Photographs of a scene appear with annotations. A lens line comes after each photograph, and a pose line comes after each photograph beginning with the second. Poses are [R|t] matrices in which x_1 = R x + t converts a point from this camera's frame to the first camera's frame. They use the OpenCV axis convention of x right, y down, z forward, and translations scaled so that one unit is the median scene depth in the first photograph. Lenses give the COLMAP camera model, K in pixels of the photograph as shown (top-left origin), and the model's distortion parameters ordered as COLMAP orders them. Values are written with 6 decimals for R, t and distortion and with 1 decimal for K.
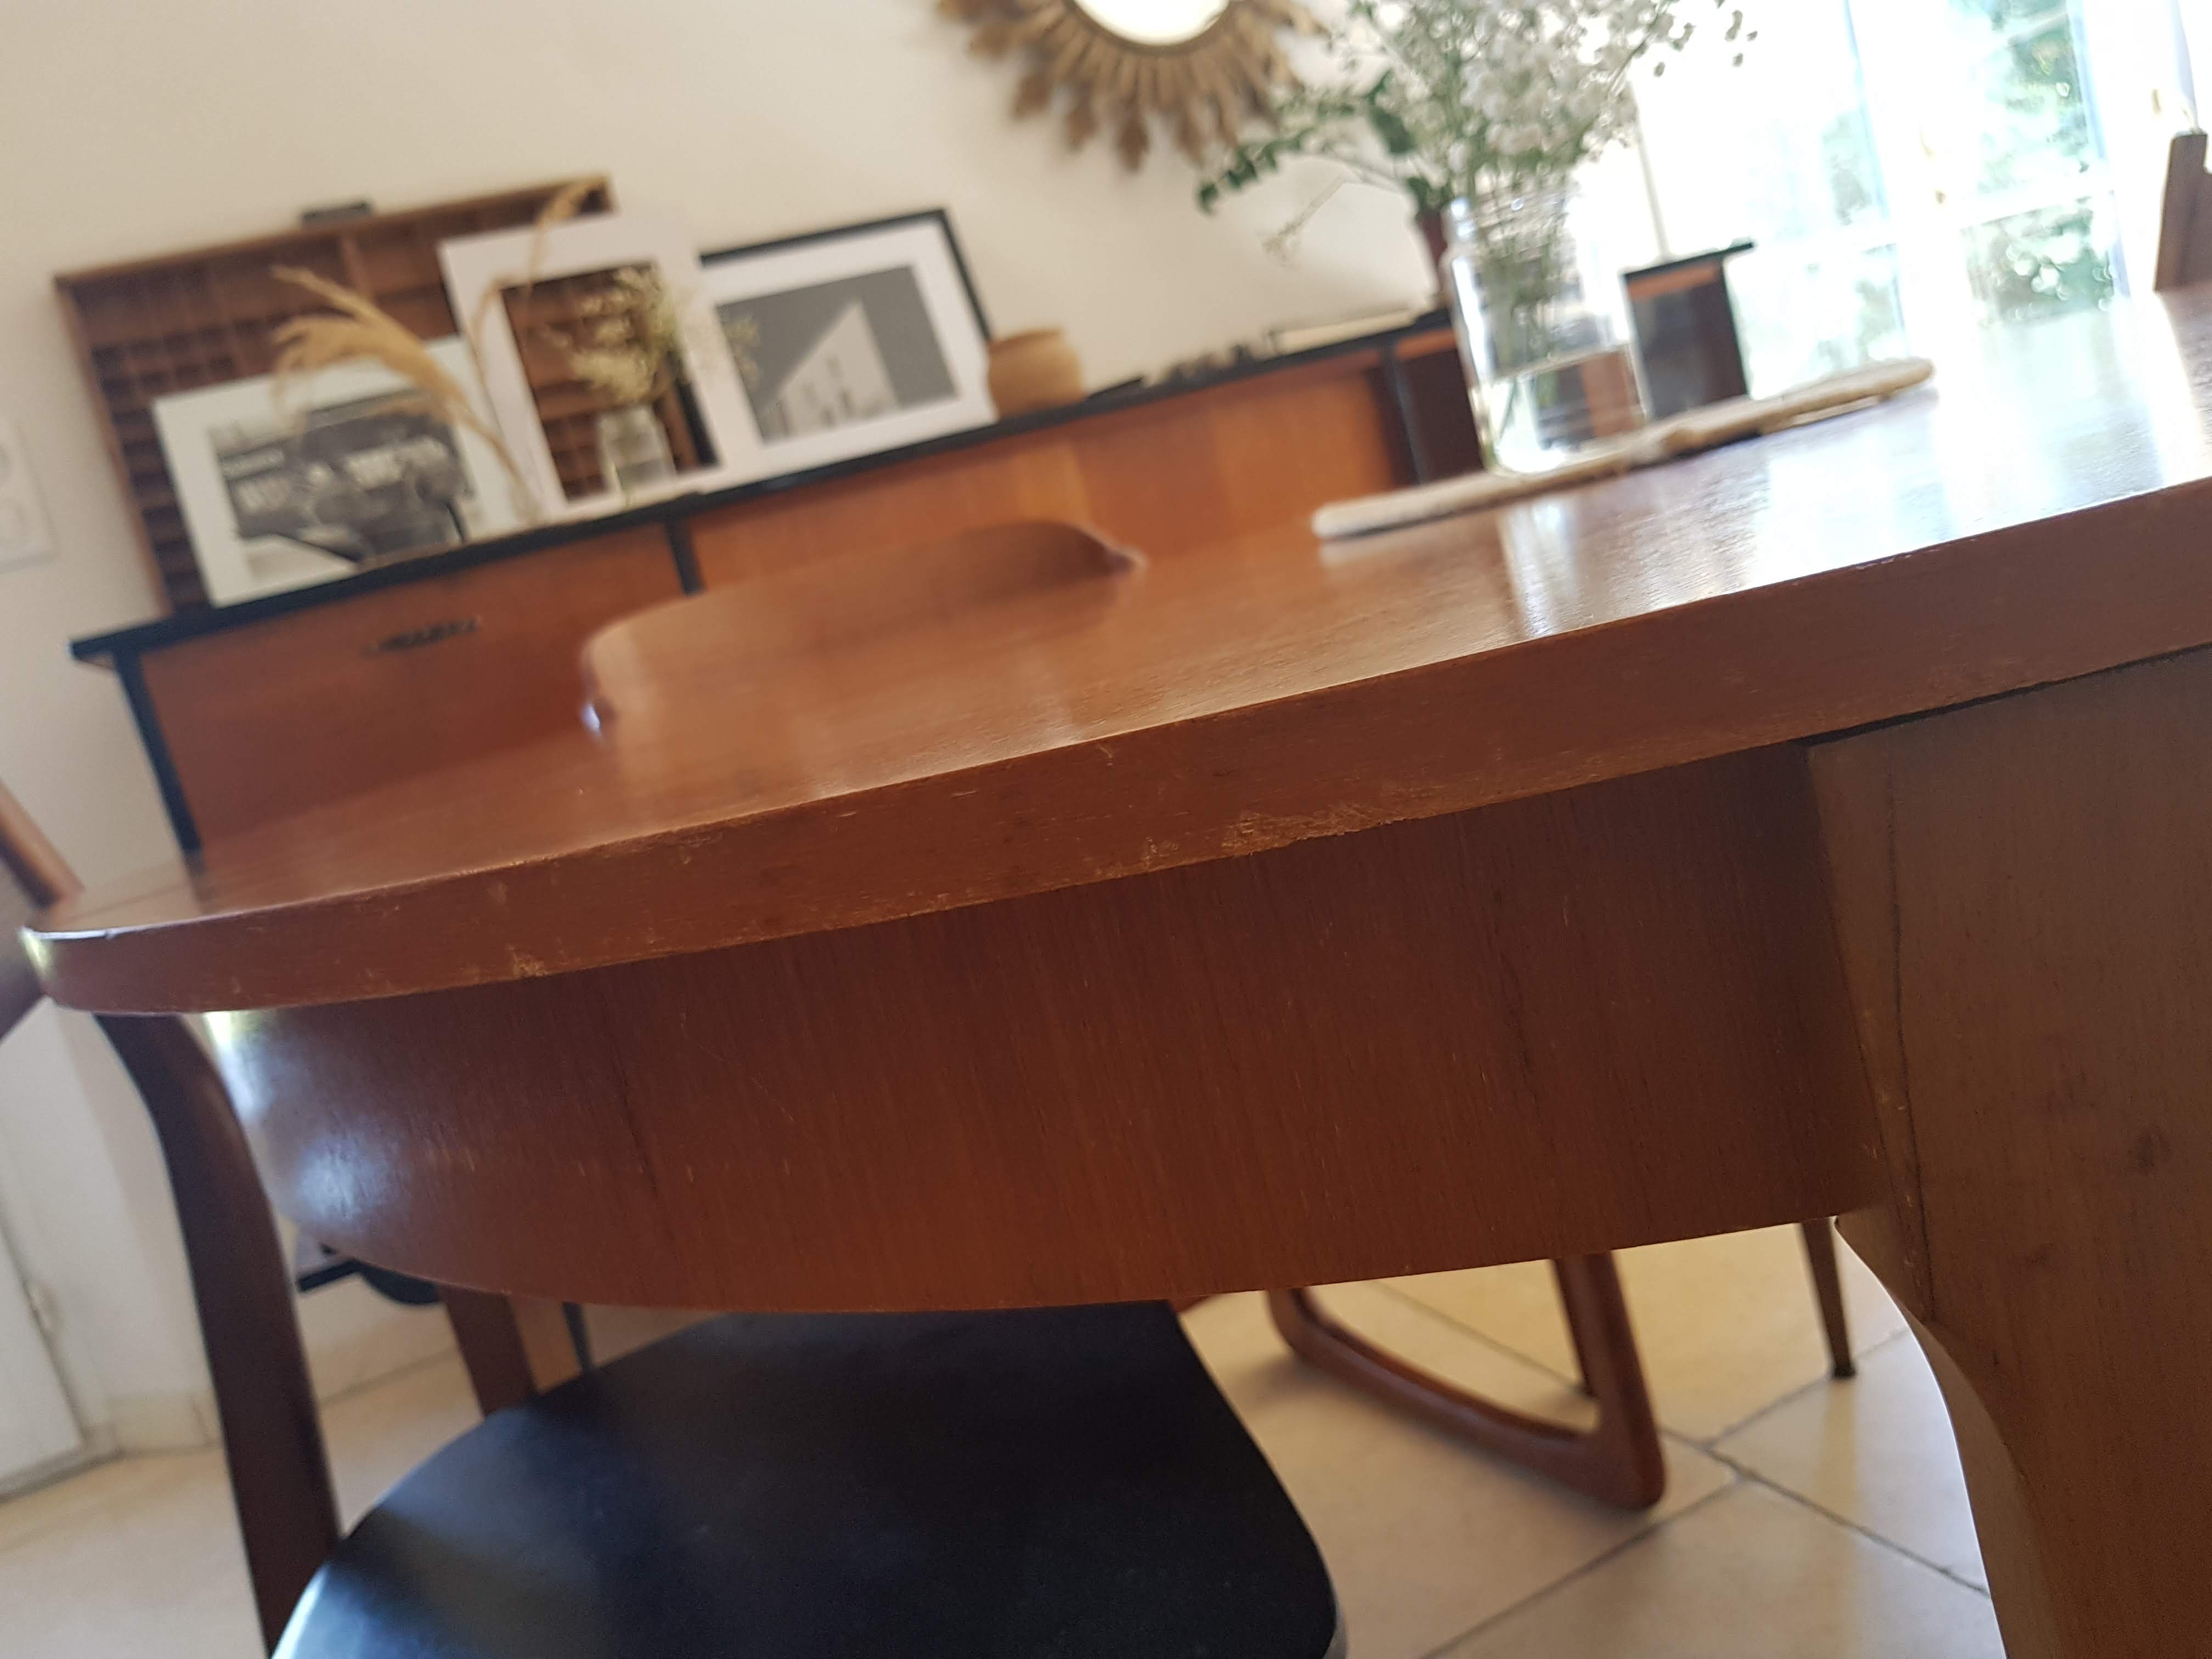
lens RADIAL K [[1741.7, 0, 1106.0], [0, 1741.7, 829.5], [0, 0, 1]] dist [0.008015, 0.001118]
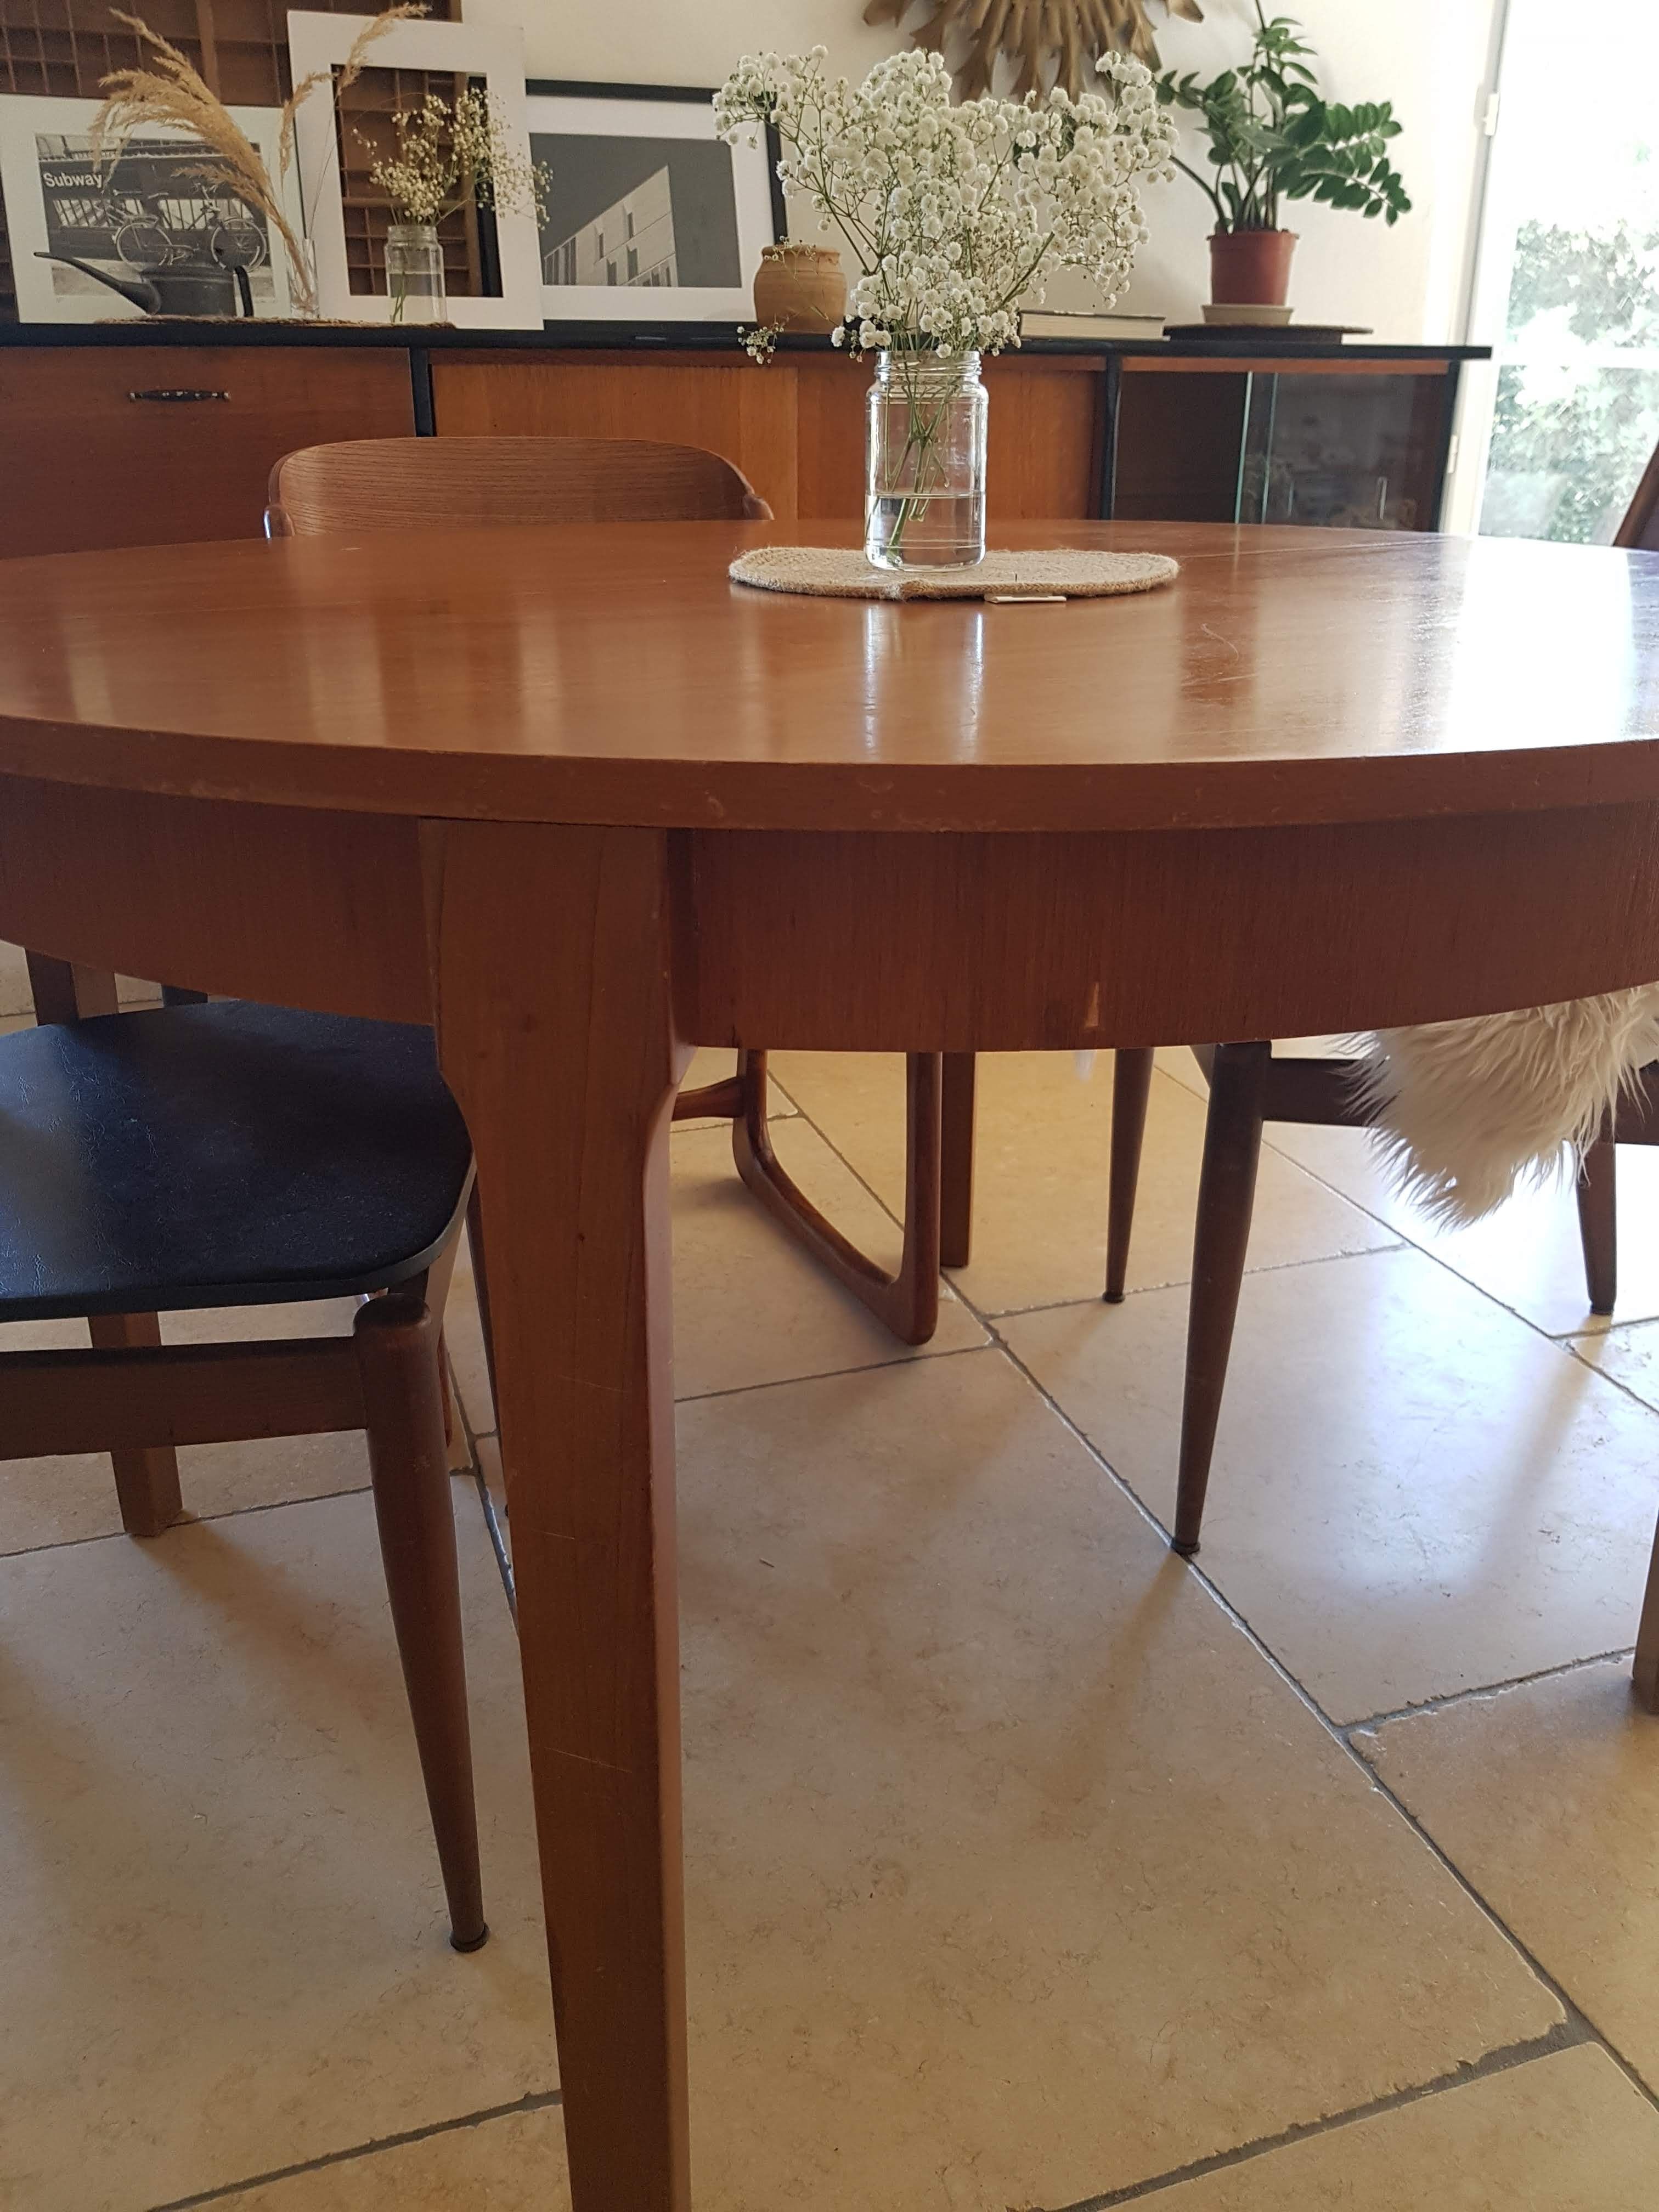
lens RADIAL K [[1660.6, 0, 829.5], [0, 1660.6, 1106.0], [0, 0, 1]] dist [-0.001122, -0.001247]
pose [[0.961878, 0.272292, 0.025442, 0.094462], [-0.270729, 0.934922, 0.229404, -0.033527], [0.038679, -0.227547, 0.972999, -0.119233]]
